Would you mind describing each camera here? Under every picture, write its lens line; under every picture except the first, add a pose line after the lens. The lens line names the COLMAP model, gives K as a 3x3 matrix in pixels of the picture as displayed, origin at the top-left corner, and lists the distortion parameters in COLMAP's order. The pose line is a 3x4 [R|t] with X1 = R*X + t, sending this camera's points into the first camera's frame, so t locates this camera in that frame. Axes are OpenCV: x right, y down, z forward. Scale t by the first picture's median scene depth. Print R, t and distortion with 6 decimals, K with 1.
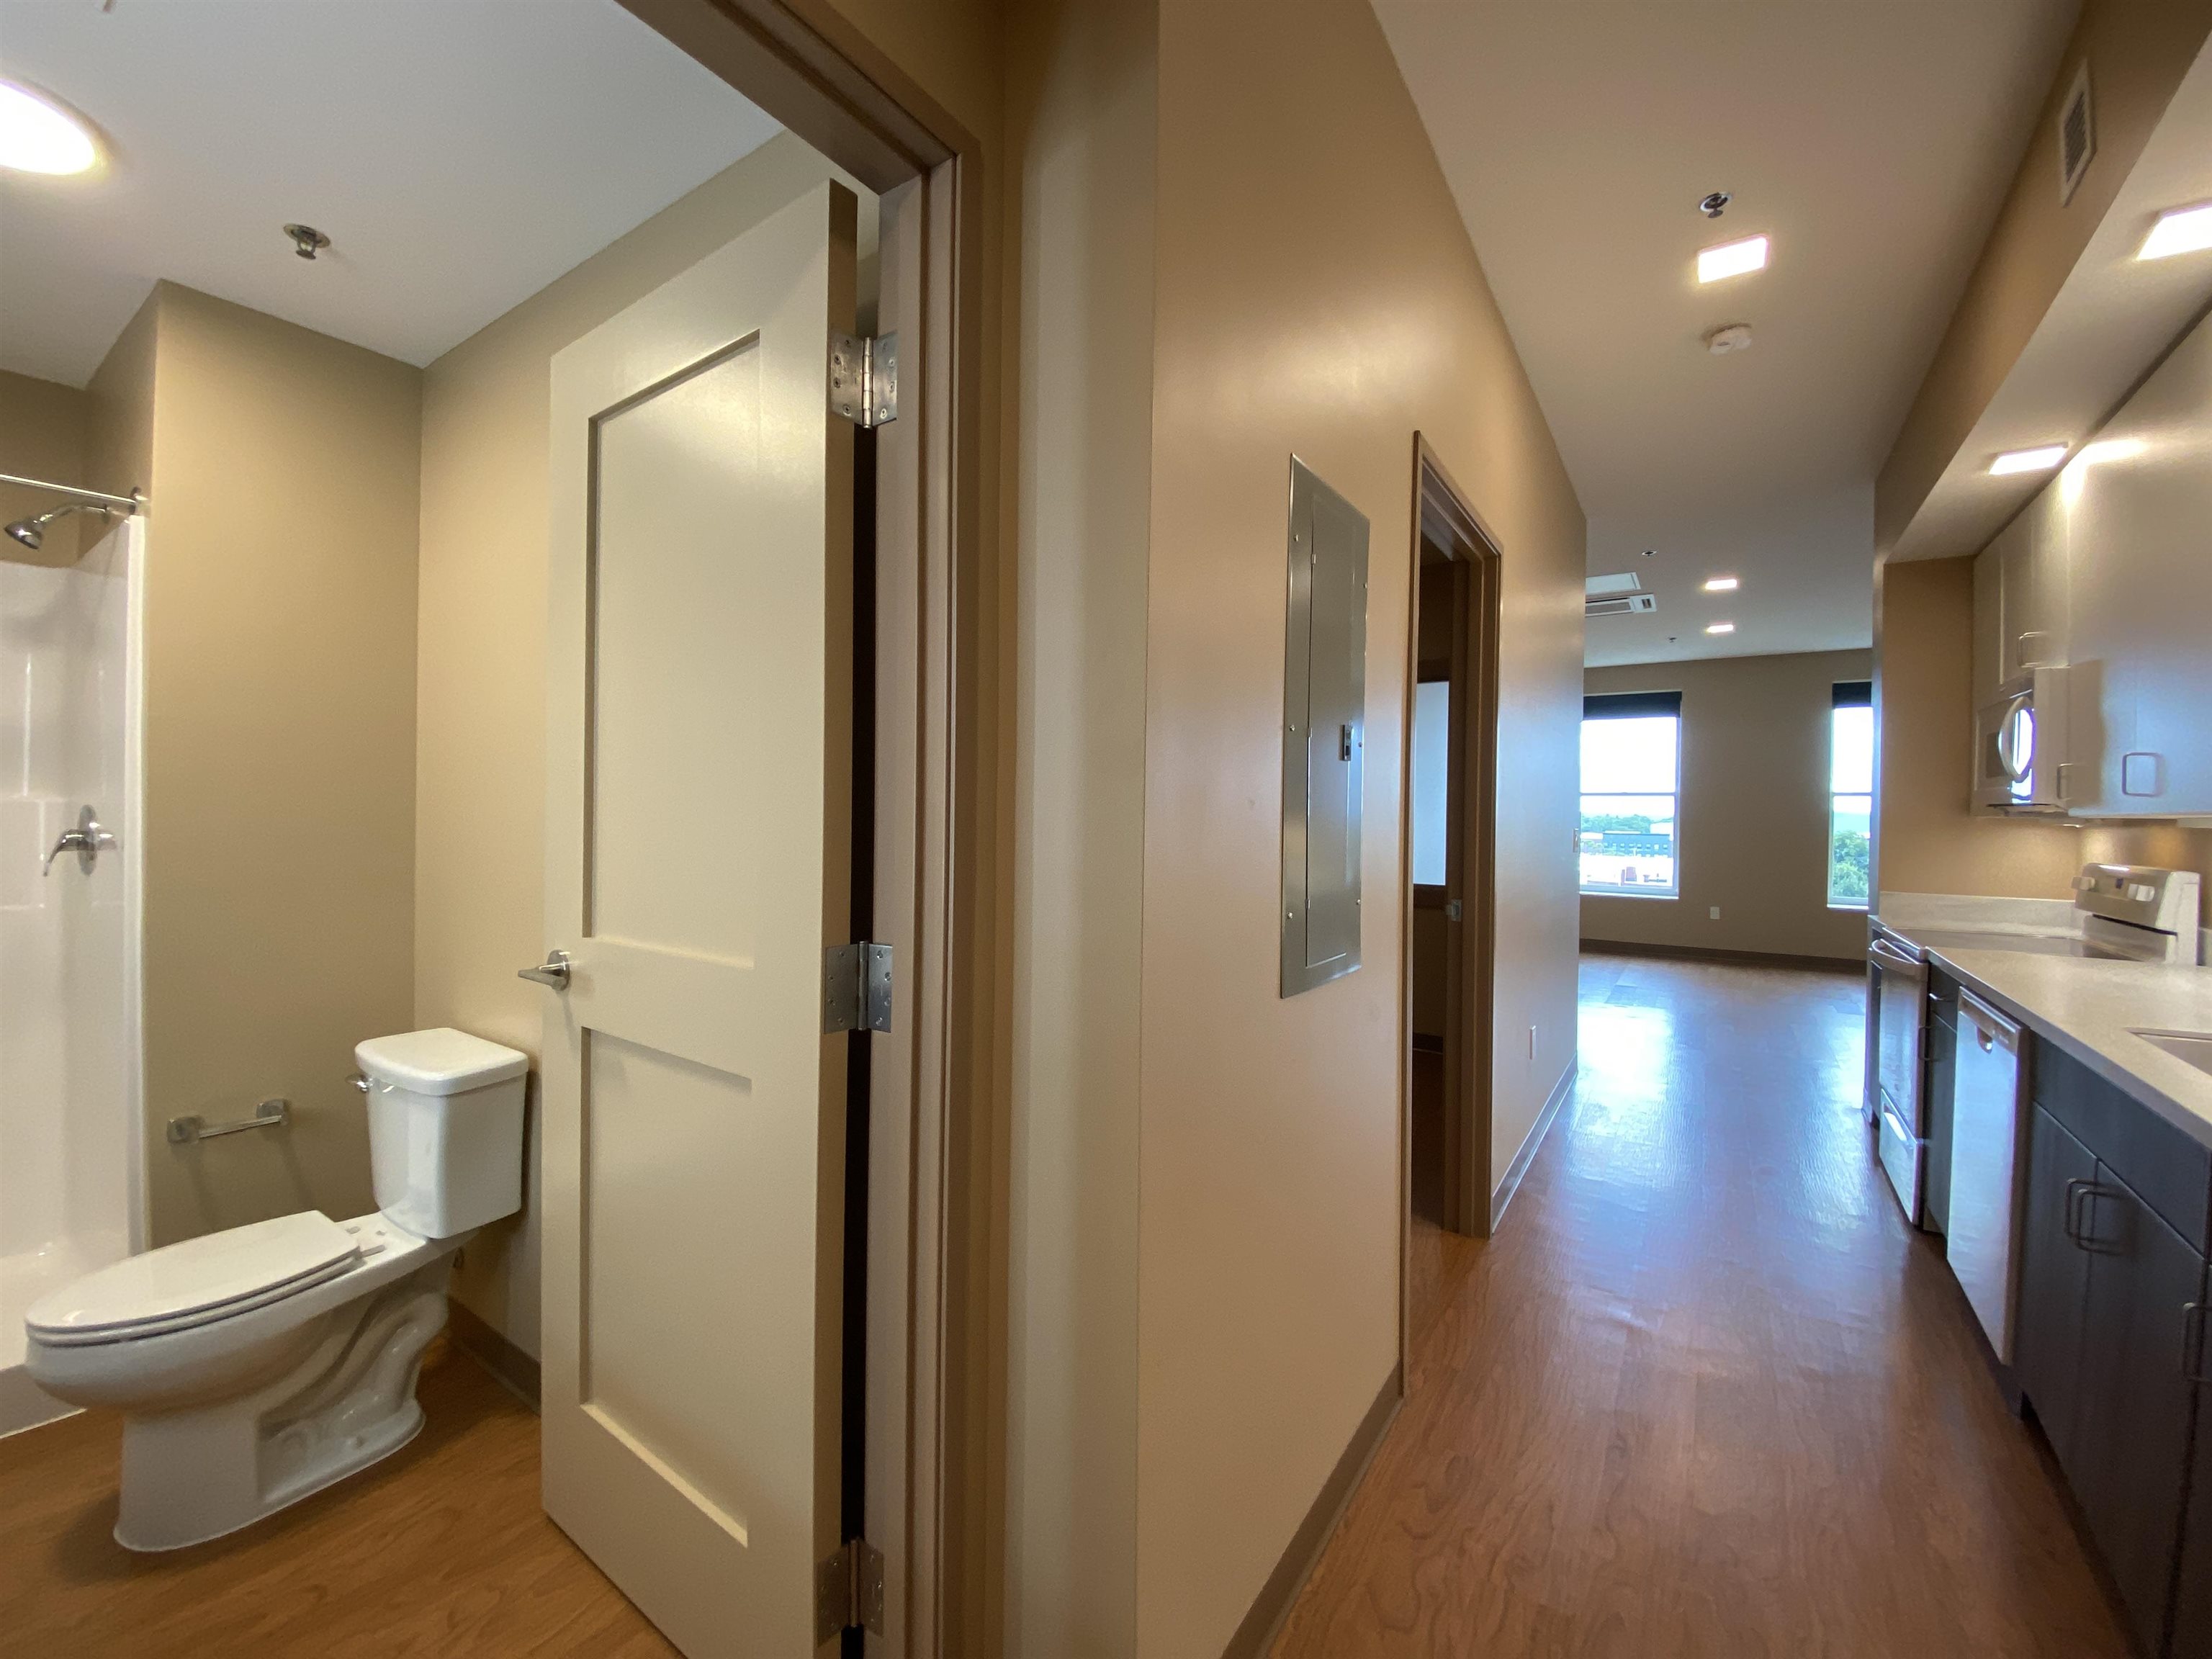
lens RADIAL K [[901.4, 0, 1099.4], [0, 901.4, 821.3], [0, 0, 1]] dist [0.001596, -0.012157]
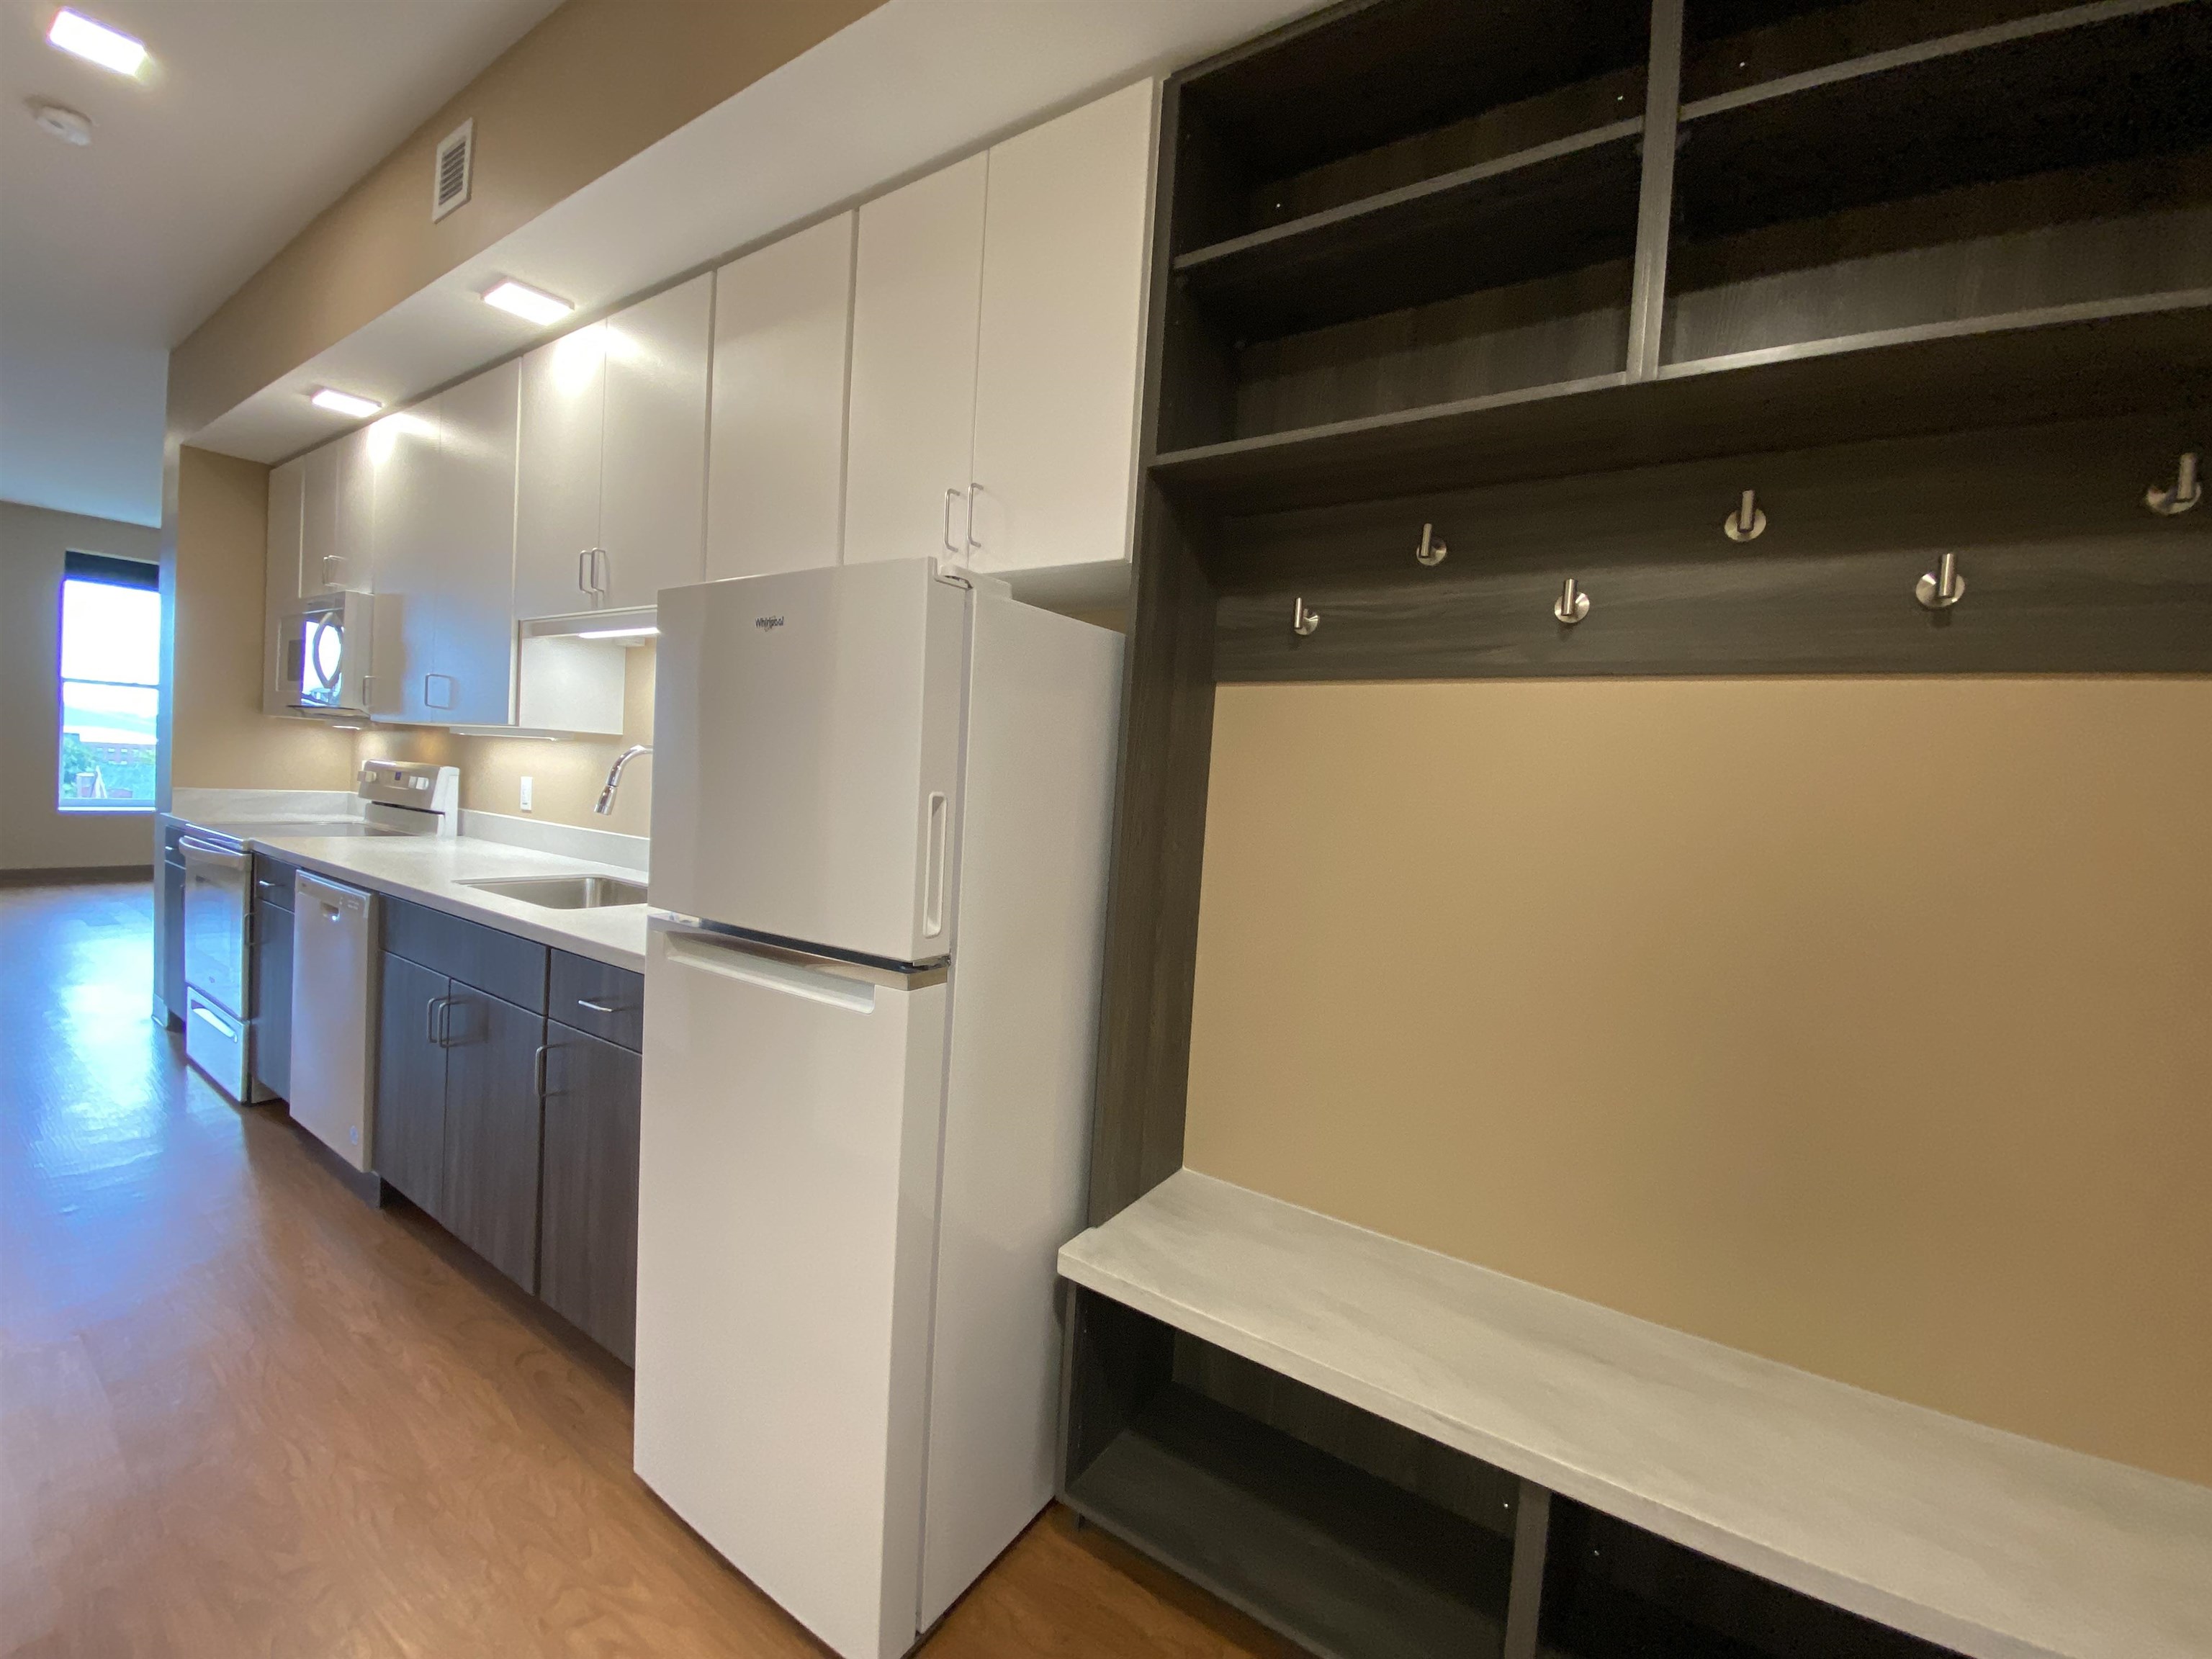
lens RADIAL K [[901.4, 0, 1099.4], [0, 901.4, 821.3], [0, 0, 1]] dist [0.001596, -0.012157]
pose [[-0.013262, -0.058960, 0.998172, -0.134350], [-0.054275, 0.996831, 0.058159, 0.006048], [-0.998438, -0.053404, -0.016420, 0.026385]]
